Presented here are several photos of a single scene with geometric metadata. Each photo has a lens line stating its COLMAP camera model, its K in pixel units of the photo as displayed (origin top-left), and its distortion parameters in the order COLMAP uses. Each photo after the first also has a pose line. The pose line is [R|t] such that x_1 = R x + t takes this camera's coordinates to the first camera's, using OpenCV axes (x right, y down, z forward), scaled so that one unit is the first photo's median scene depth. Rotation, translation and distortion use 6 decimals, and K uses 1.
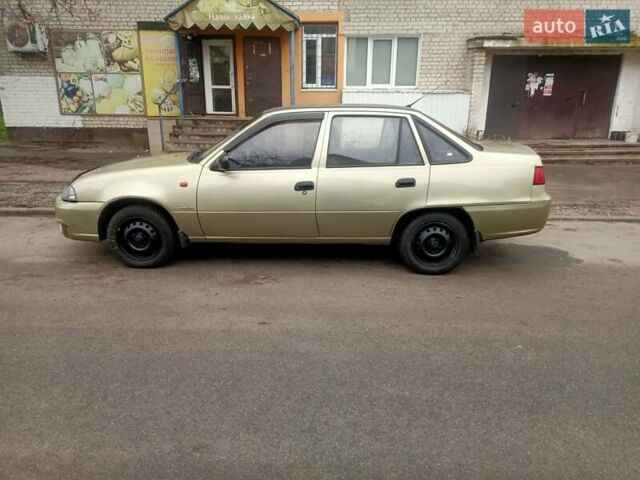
lens RADIAL K [[474.3, 0, 321.4], [0, 474.3, 240.6], [0, 0, 1]] dist [0.044306, -0.050922]
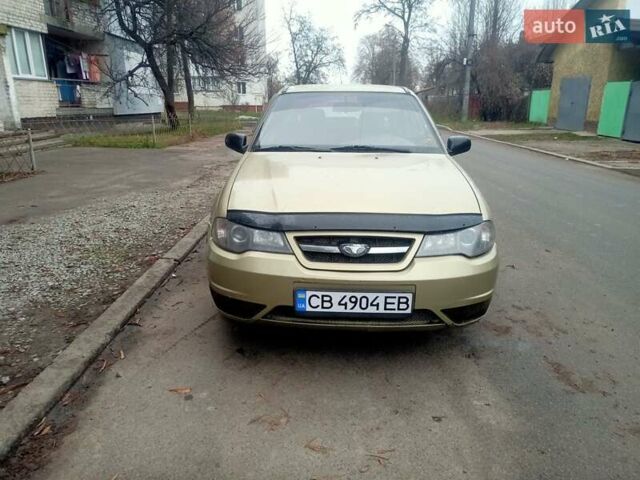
lens RADIAL K [[480.4, 0, 322.4], [0, 480.4, 227.4], [0, 0, 1]] dist [0.009589, 0.003125]
pose [[-0.003870, -0.259227, 0.965809, -0.340018], [0.266008, 0.930751, 0.250883, -0.095355], [-0.963963, 0.257884, 0.065354, 0.363475]]
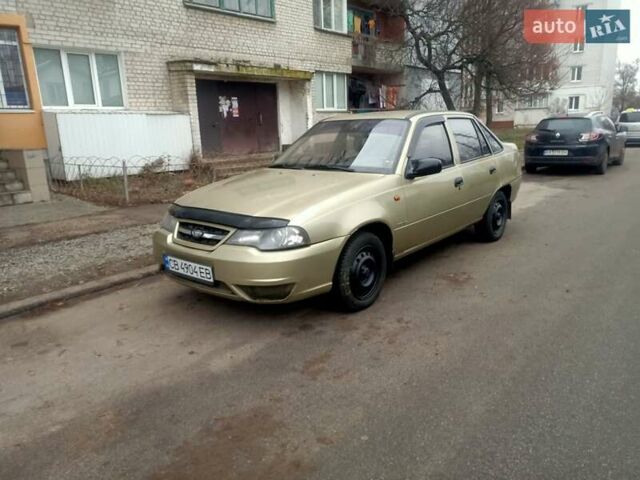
lens RADIAL K [[474.3, 0, 321.4], [0, 474.3, 240.6], [0, 0, 1]] dist [0.044306, -0.050922]
pose [[0.623180, -0.208235, 0.753847, -0.324807], [0.248868, 0.966597, 0.061273, -0.039294], [-0.741426, 0.149424, 0.654187, 0.162098]]
